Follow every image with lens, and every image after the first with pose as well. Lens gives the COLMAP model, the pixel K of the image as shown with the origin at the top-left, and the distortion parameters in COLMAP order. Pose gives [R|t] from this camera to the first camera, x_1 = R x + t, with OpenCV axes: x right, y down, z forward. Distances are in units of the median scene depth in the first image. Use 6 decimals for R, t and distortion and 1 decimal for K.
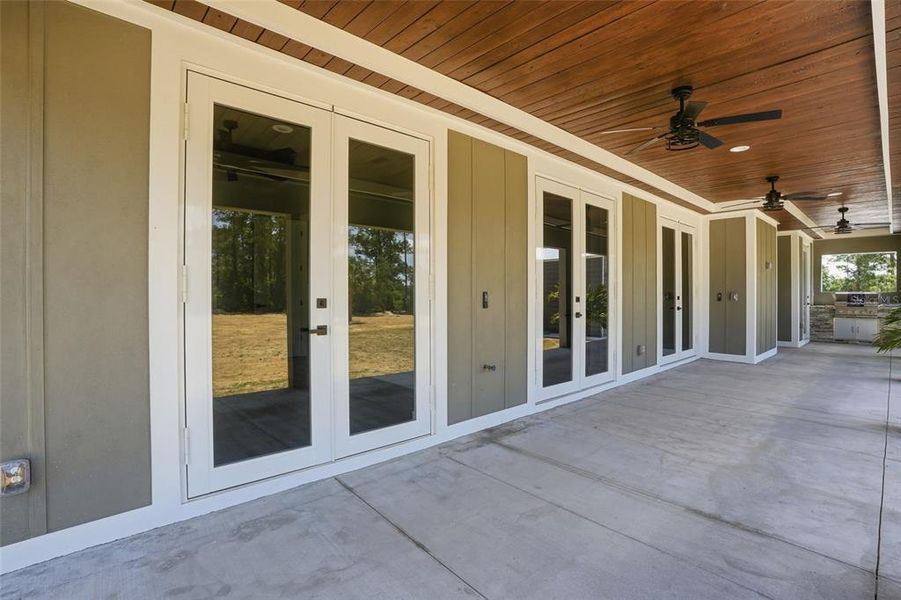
lens RADIAL K [[421.3, 0, 442.3], [0, 421.3, 298.1], [0, 0, 1]] dist [-0.036370, 0.007015]
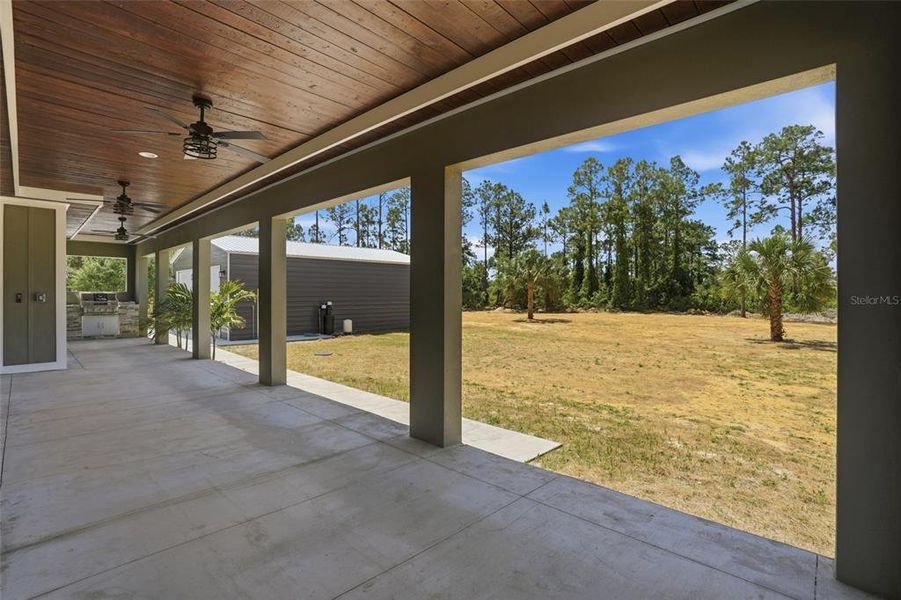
lens RADIAL K [[421.3, 0, 446.3], [0, 421.3, 297.0], [0, 0, 1]] dist [-0.036370, 0.007015]
pose [[-0.073425, -0.007861, 0.997270, -0.431613], [0.007430, 0.999937, 0.008429, -0.008880], [-0.997273, 0.008029, -0.073362, 0.386080]]
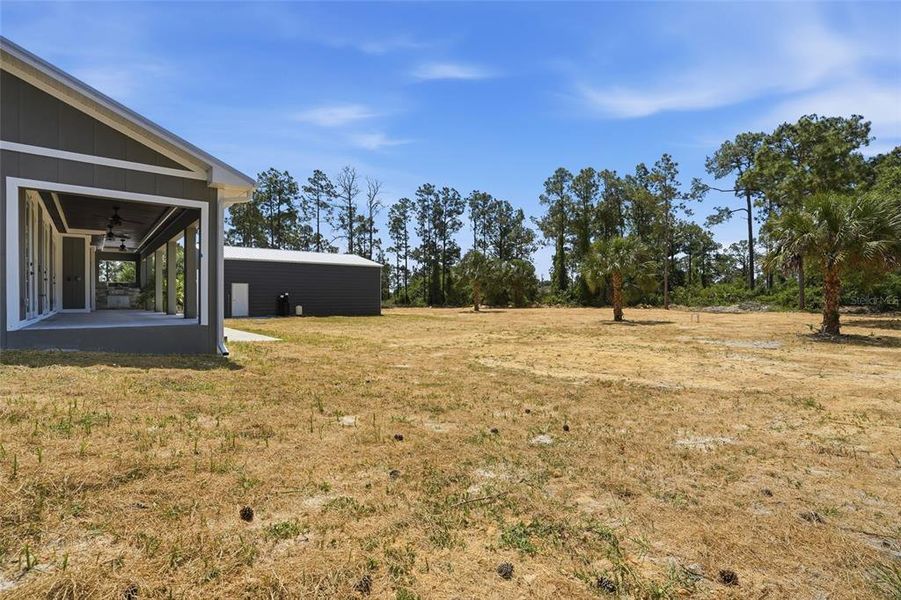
lens RADIAL K [[421.3, 0, 446.7], [0, 421.3, 298.4], [0, 0, 1]] dist [-0.036370, 0.007015]
pose [[0.020828, -0.000880, 0.999783, -2.199327], [0.012403, 0.999923, 0.000622, 0.204971], [-0.999706, 0.012388, 0.020837, -1.405215]]
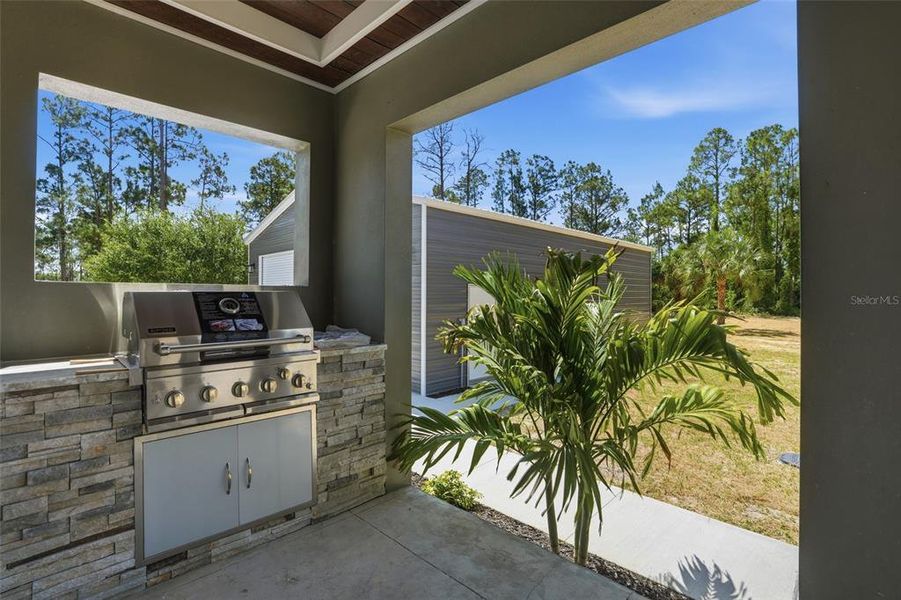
lens RADIAL K [[421.3, 0, 450.4], [0, 421.3, 294.6], [0, 0, 1]] dist [-0.036370, 0.007015]
pose [[-0.057077, -0.002914, 0.998366, 2.042764], [0.004780, 0.999983, 0.003192, -0.026478], [-0.998358, 0.004954, -0.057062, 2.315647]]
